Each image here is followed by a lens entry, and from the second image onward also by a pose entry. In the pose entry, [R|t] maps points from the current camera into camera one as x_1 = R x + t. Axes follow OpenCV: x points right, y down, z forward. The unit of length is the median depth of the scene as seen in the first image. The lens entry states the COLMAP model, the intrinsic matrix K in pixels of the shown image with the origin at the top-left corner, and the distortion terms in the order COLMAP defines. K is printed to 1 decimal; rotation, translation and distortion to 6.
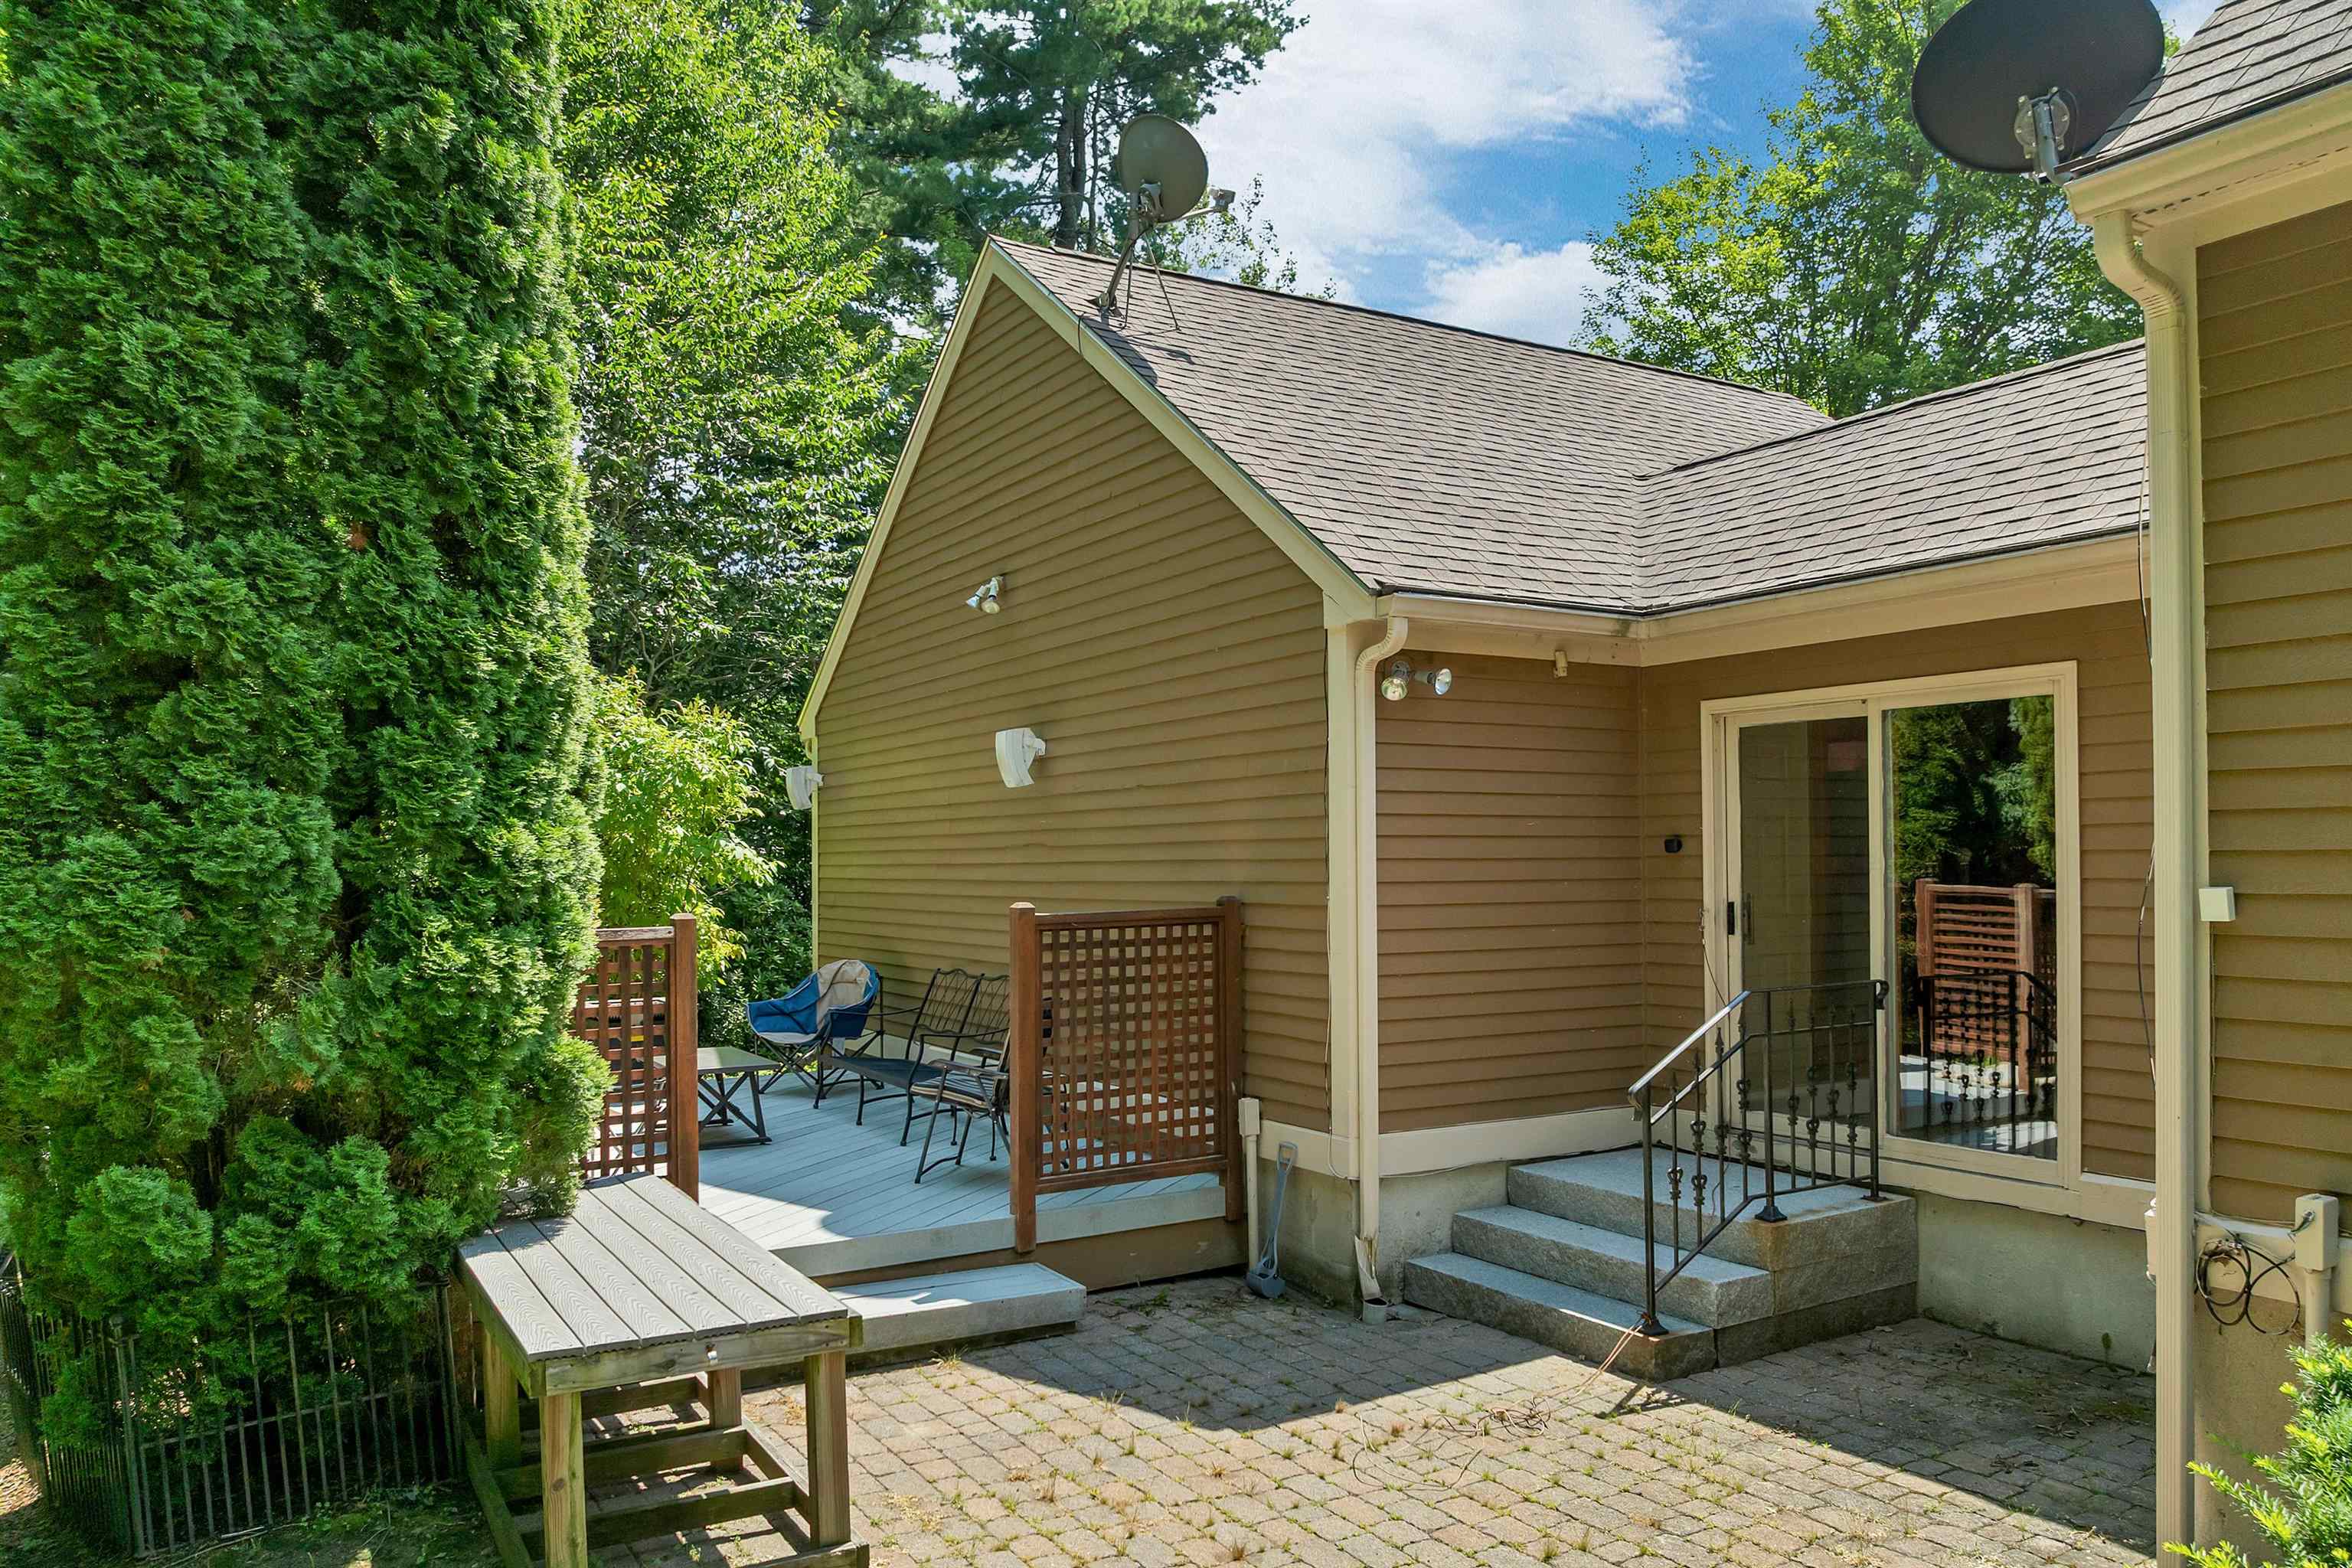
lens RADIAL K [[1693.2, 0, 1173.2], [0, 1693.2, 842.7], [0, 0, 1]] dist [-0.051506, -0.001981]
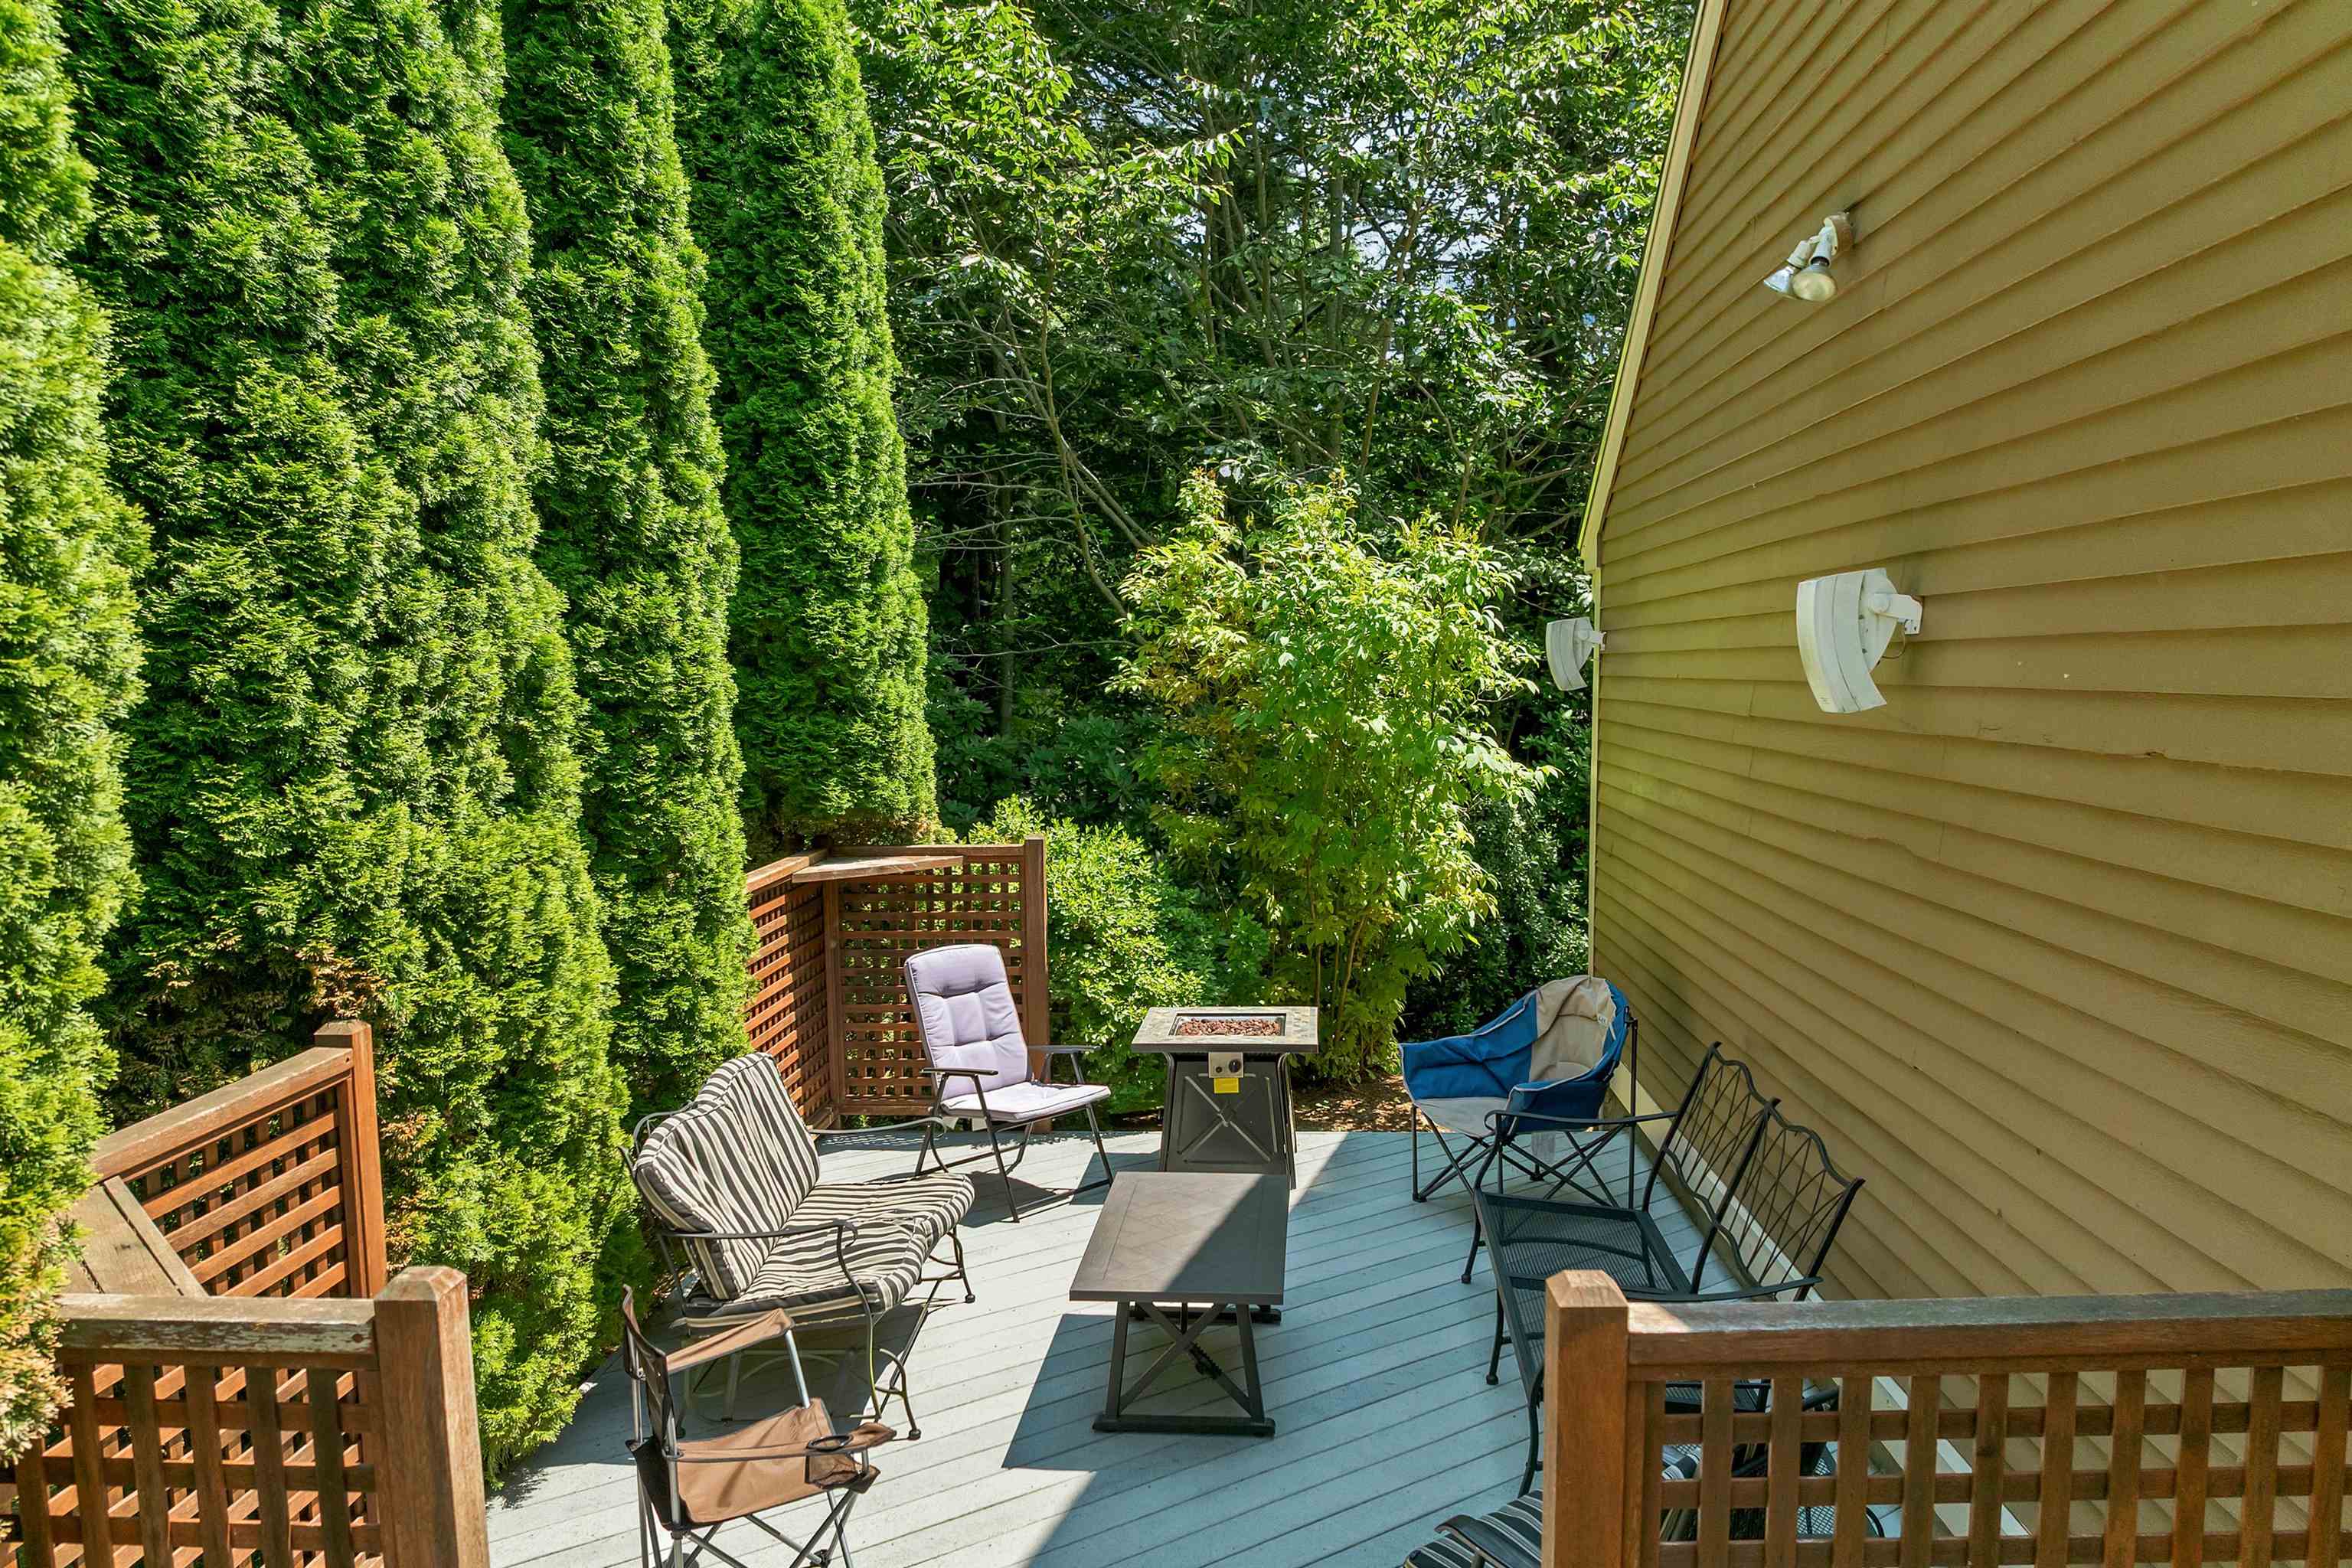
lens RADIAL K [[1693.2, 0, 1173.2], [0, 1693.2, 842.7], [0, 0, 1]] dist [-0.051506, -0.001981]
pose [[0.830439, 0.059809, -0.553890, 0.001764], [0.006134, 0.993179, 0.116439, -0.051240], [0.557076, -0.100093, 0.824407, 0.574956]]
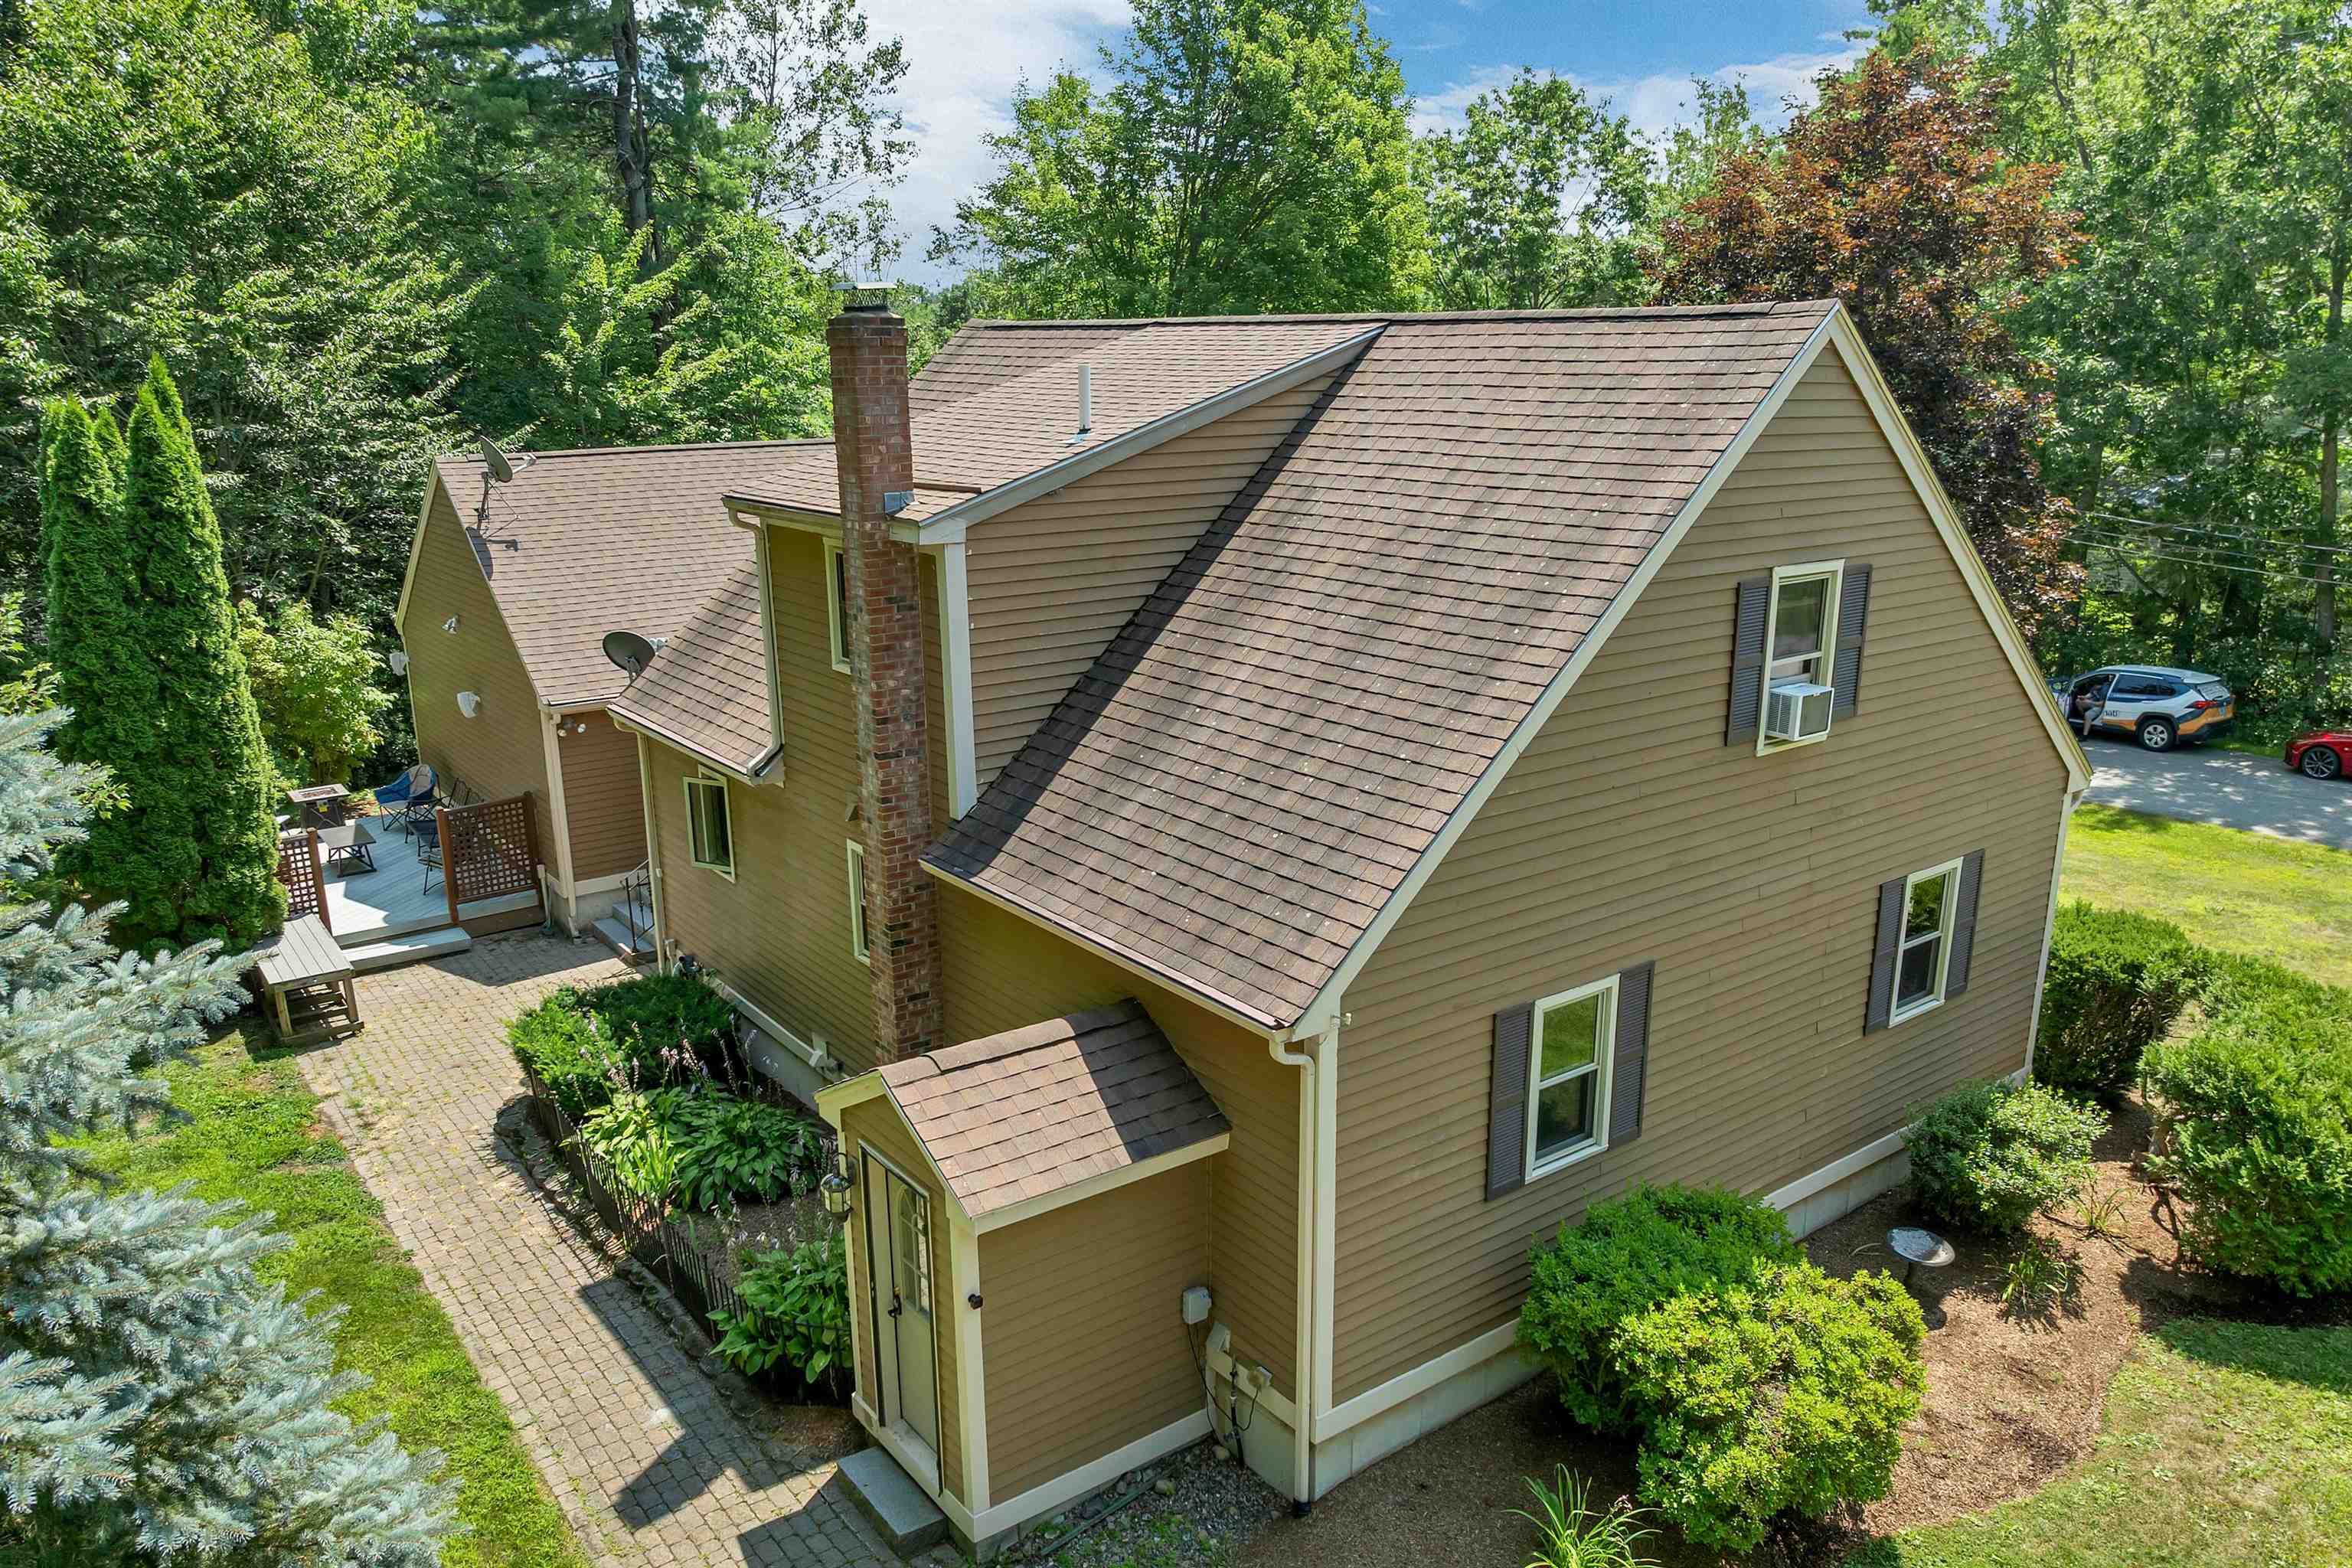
lens RADIAL K [[1693.2, 0, 1173.2], [0, 1693.2, 842.7], [0, 0, 1]] dist [-0.051506, -0.001981]
pose [[0.994069, -0.028986, 0.104817, 0.644448], [-0.003197, 0.955620, 0.294585, -0.568621], [-0.108704, -0.293173, 0.949859, -1.395400]]
